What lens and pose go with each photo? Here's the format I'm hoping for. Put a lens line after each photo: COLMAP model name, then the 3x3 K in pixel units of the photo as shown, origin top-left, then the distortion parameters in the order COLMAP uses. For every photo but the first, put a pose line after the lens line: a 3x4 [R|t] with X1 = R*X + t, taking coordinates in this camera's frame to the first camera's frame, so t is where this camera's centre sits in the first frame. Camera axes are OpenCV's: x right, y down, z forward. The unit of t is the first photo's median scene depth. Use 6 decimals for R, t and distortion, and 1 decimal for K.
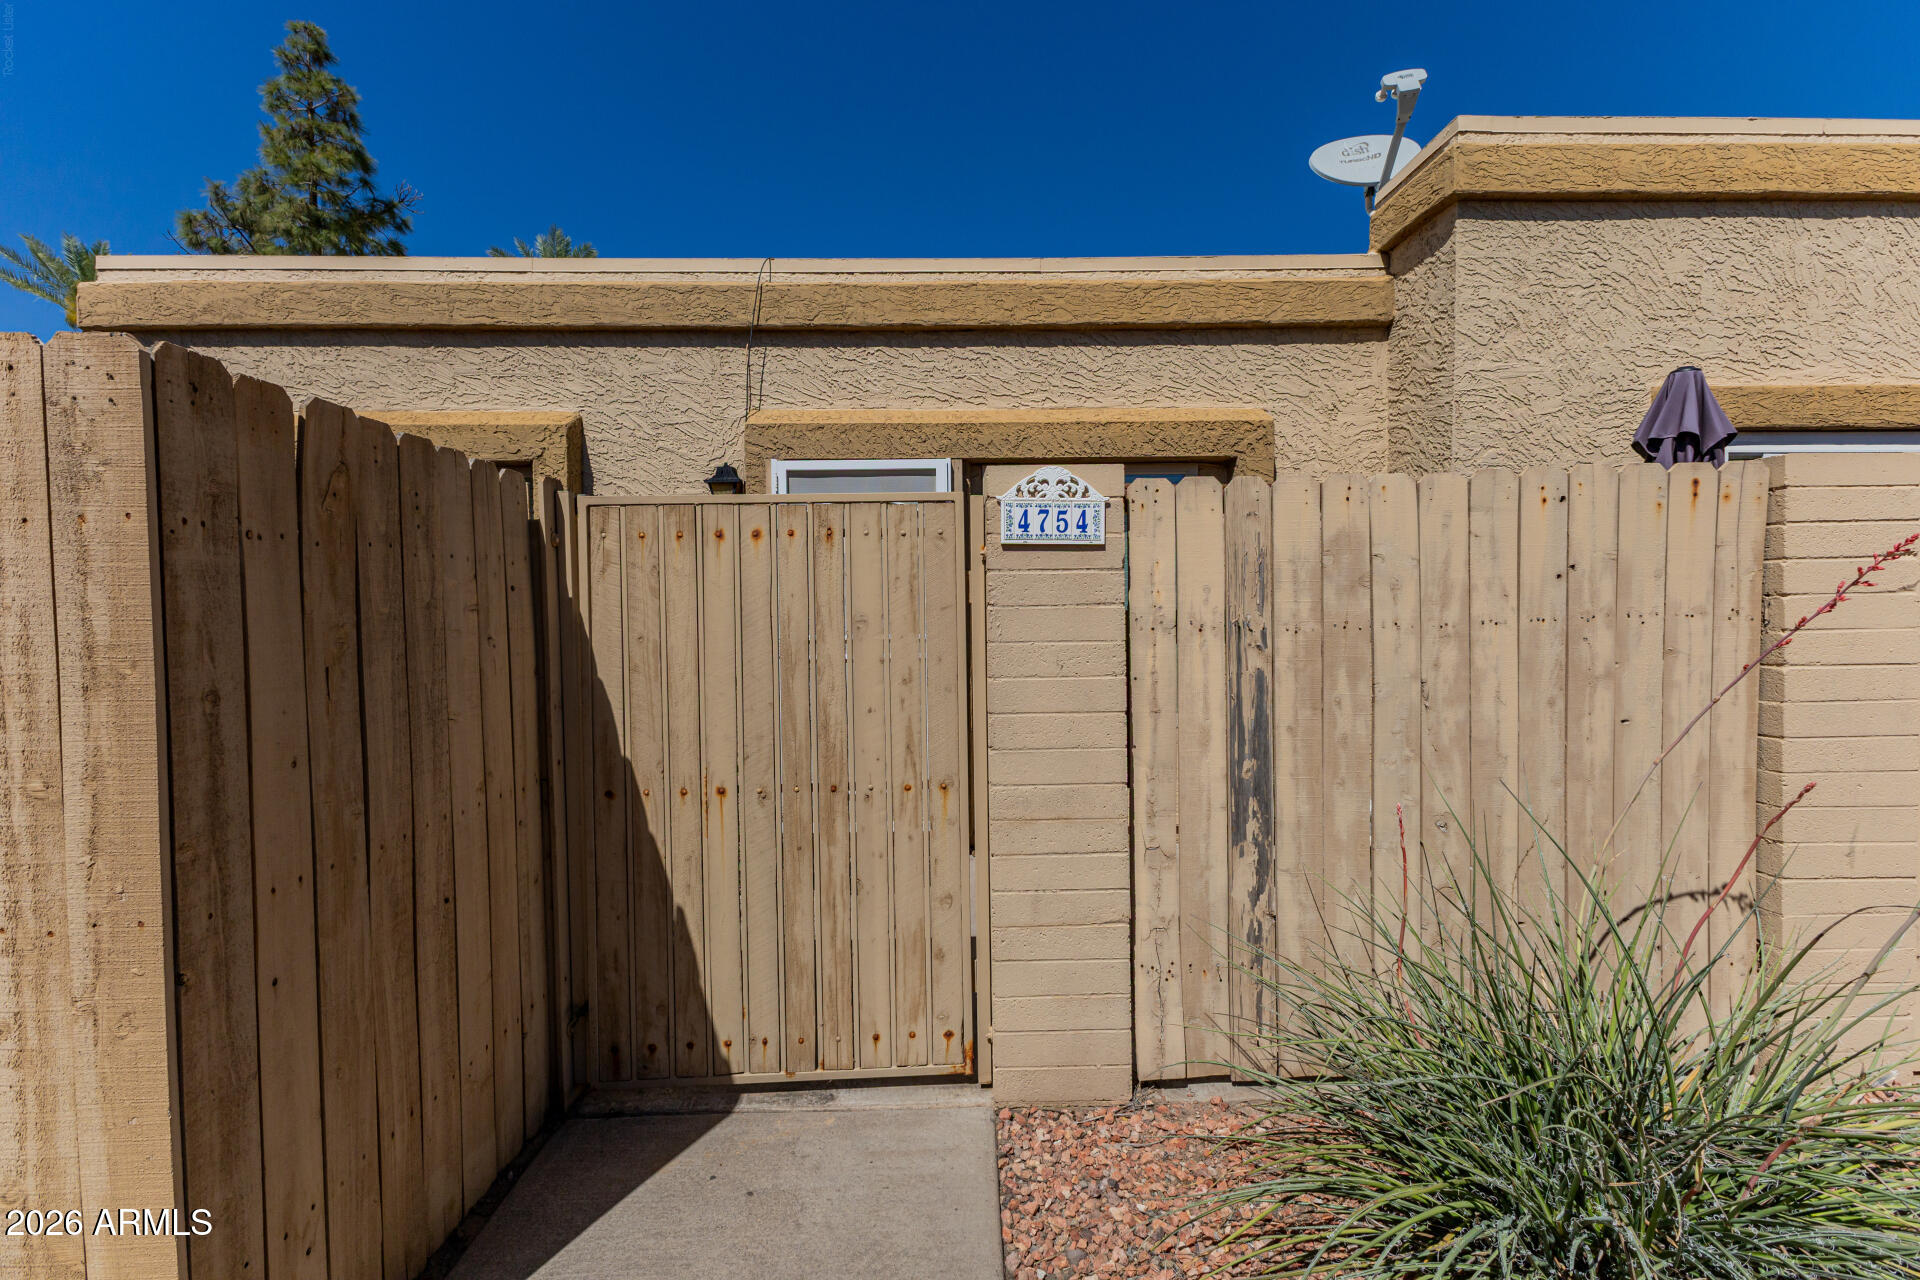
lens RADIAL K [[826.2, 0, 962.6], [0, 826.2, 638.0], [0, 0, 1]] dist [0.015364, -0.005437]
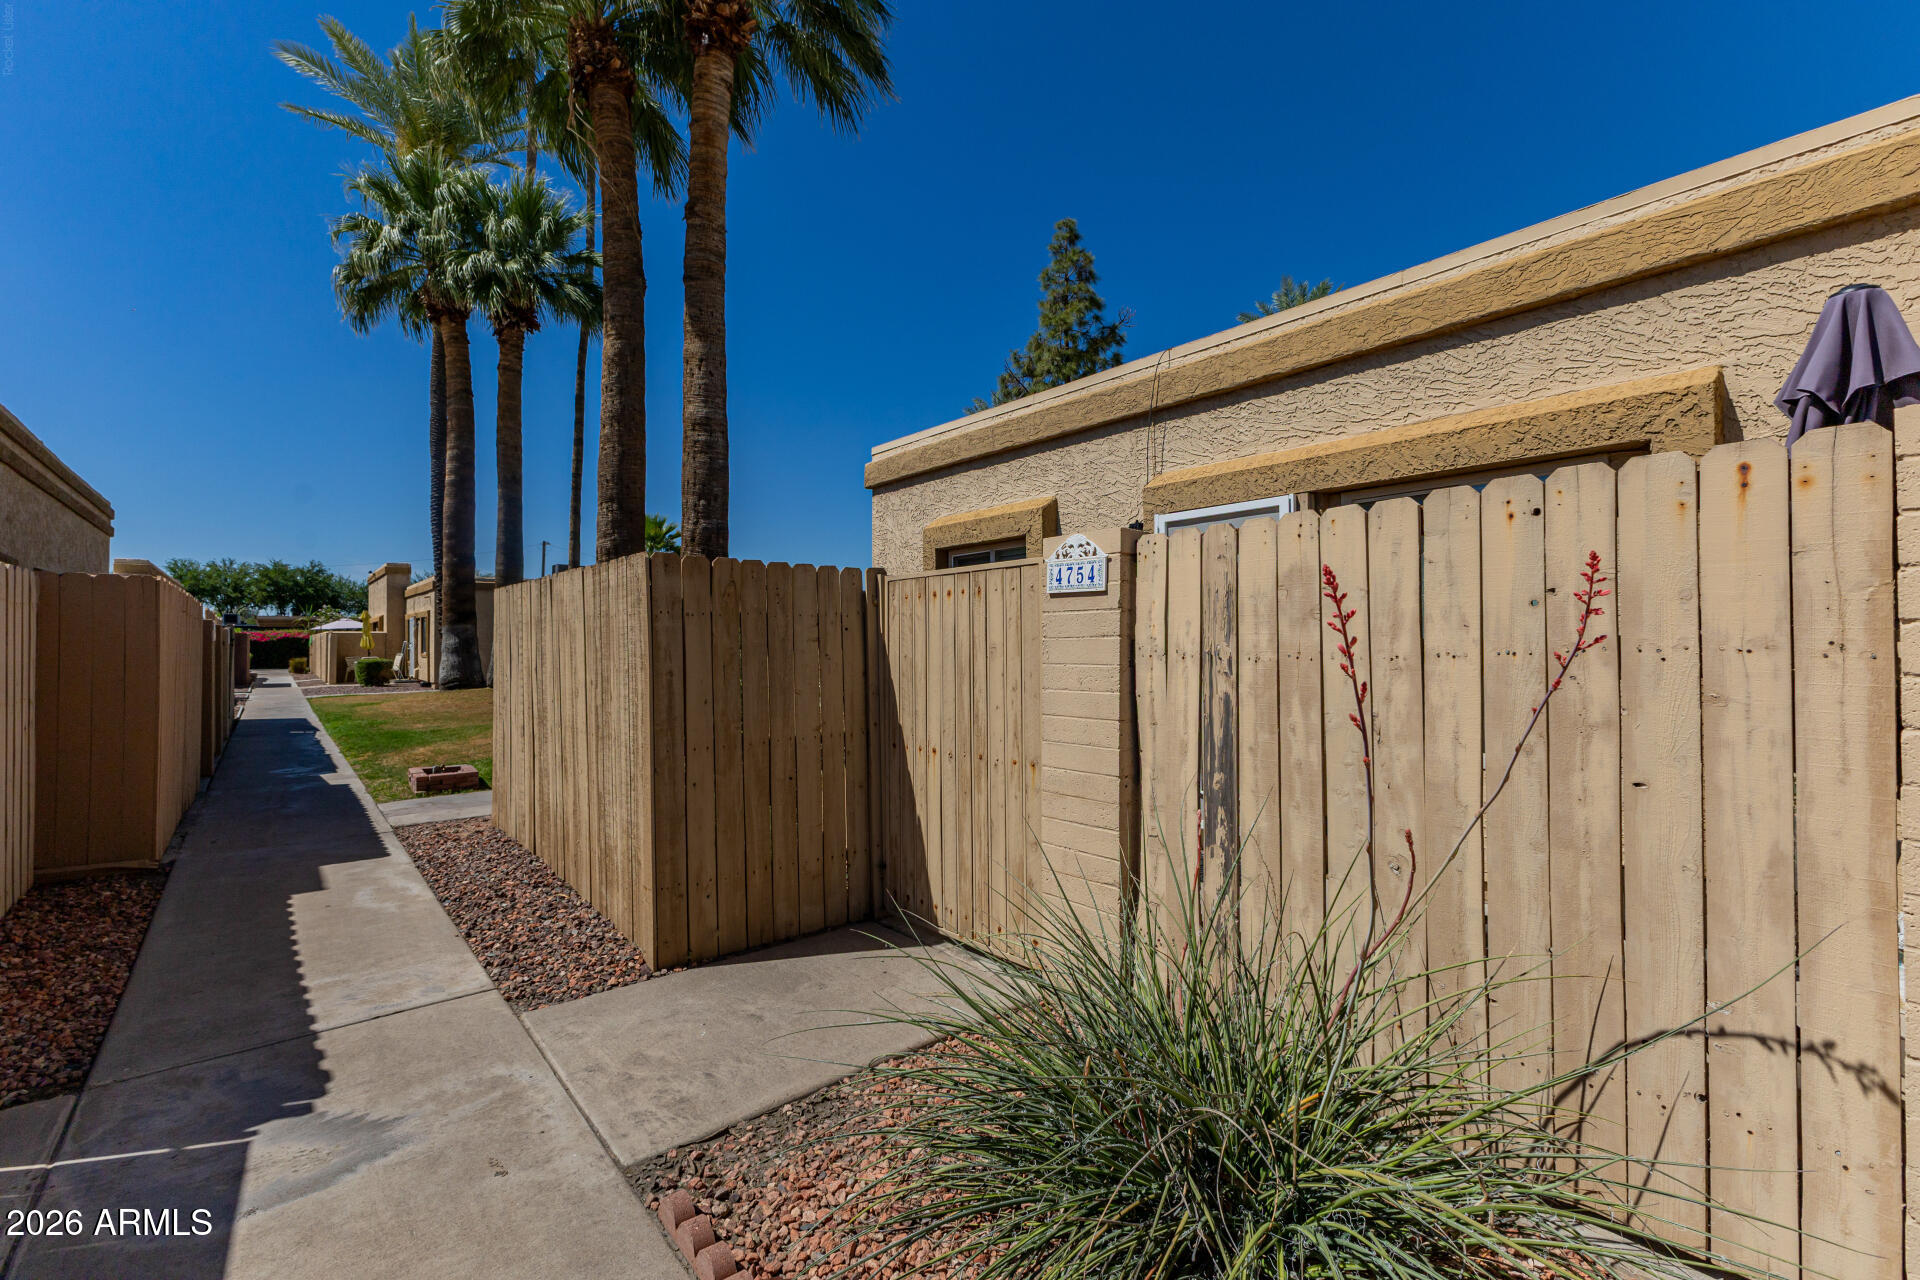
lens RADIAL K [[826.2, 0, 964.6], [0, 826.2, 642.3], [0, 0, 1]] dist [0.015364, -0.005437]
pose [[0.626541, 0.004198, -0.779377, 1.010760], [-0.019240, 0.999764, -0.010082, -0.013625], [0.779151, 0.021311, 0.626474, 0.014246]]
